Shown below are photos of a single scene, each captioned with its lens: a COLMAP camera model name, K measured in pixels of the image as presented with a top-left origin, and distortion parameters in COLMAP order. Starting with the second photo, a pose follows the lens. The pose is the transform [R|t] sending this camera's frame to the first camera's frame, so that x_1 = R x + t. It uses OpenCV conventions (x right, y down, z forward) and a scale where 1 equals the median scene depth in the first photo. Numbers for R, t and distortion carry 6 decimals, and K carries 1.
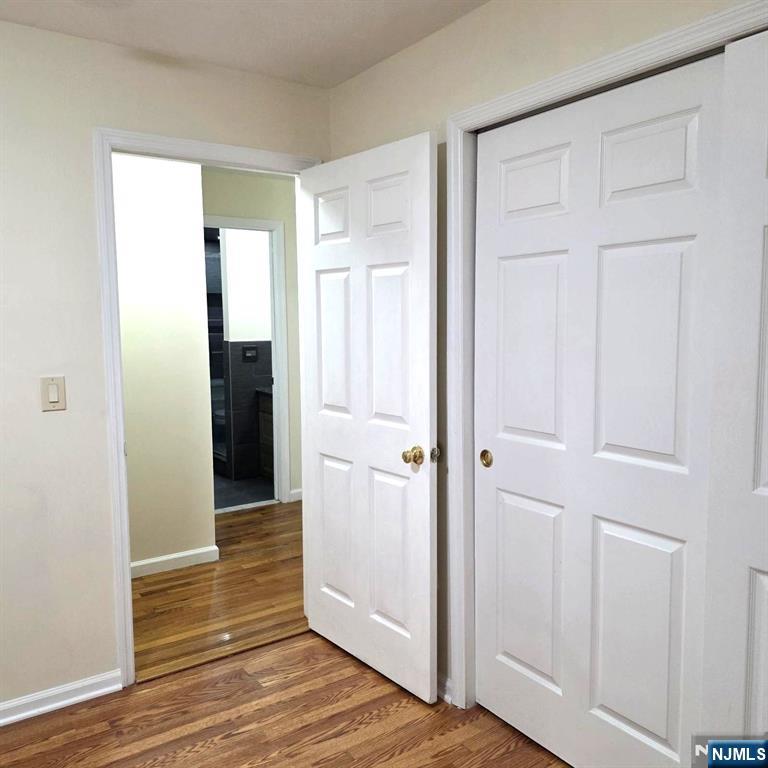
lens RADIAL K [[684.3, 0, 379.1], [0, 684.3, 382.7], [0, 0, 1]] dist [0.075246, -0.078267]
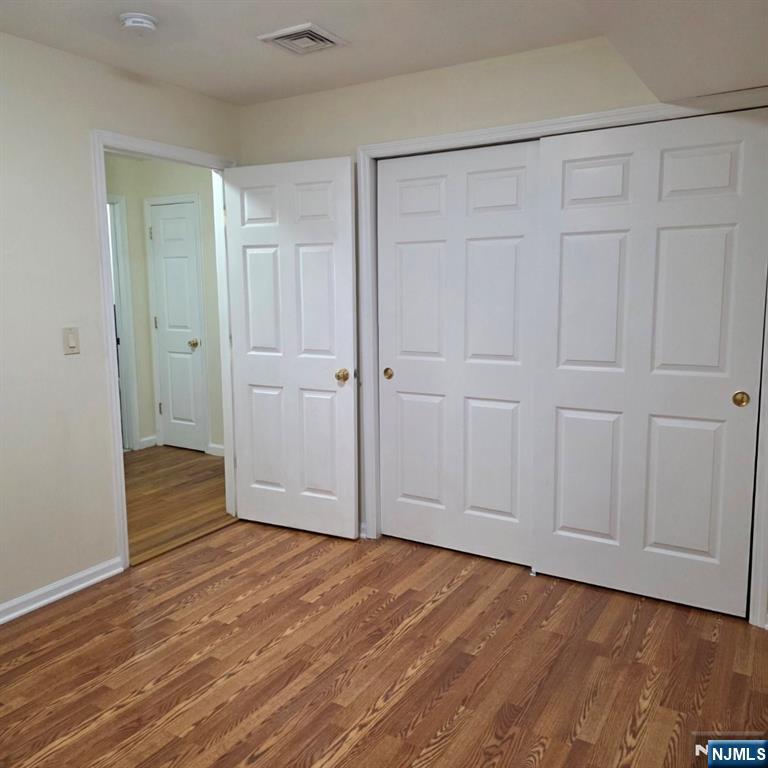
lens RADIAL K [[684.3, 0, 379.1], [0, 684.3, 382.7], [0, 0, 1]] dist [0.075246, -0.078267]
pose [[0.910529, -0.057974, 0.409360, -0.459393], [0.040978, 0.997899, 0.050178, 0.049484], [-0.411409, -0.028914, 0.910992, -0.365659]]
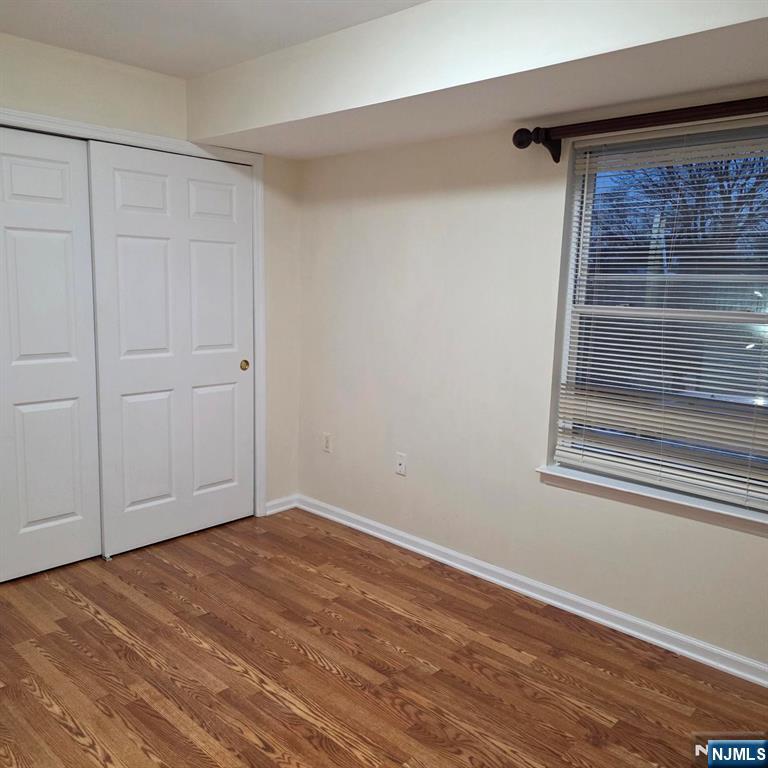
lens RADIAL K [[685.6, 0, 369.6], [0, 685.6, 372.8], [0, 0, 1]] dist [0.077627, -0.075685]
pose [[-0.205419, -0.129439, 0.970077, -1.156530], [0.071395, 0.986592, 0.146761, -0.050112], [-0.976066, 0.099406, -0.193424, 0.537886]]
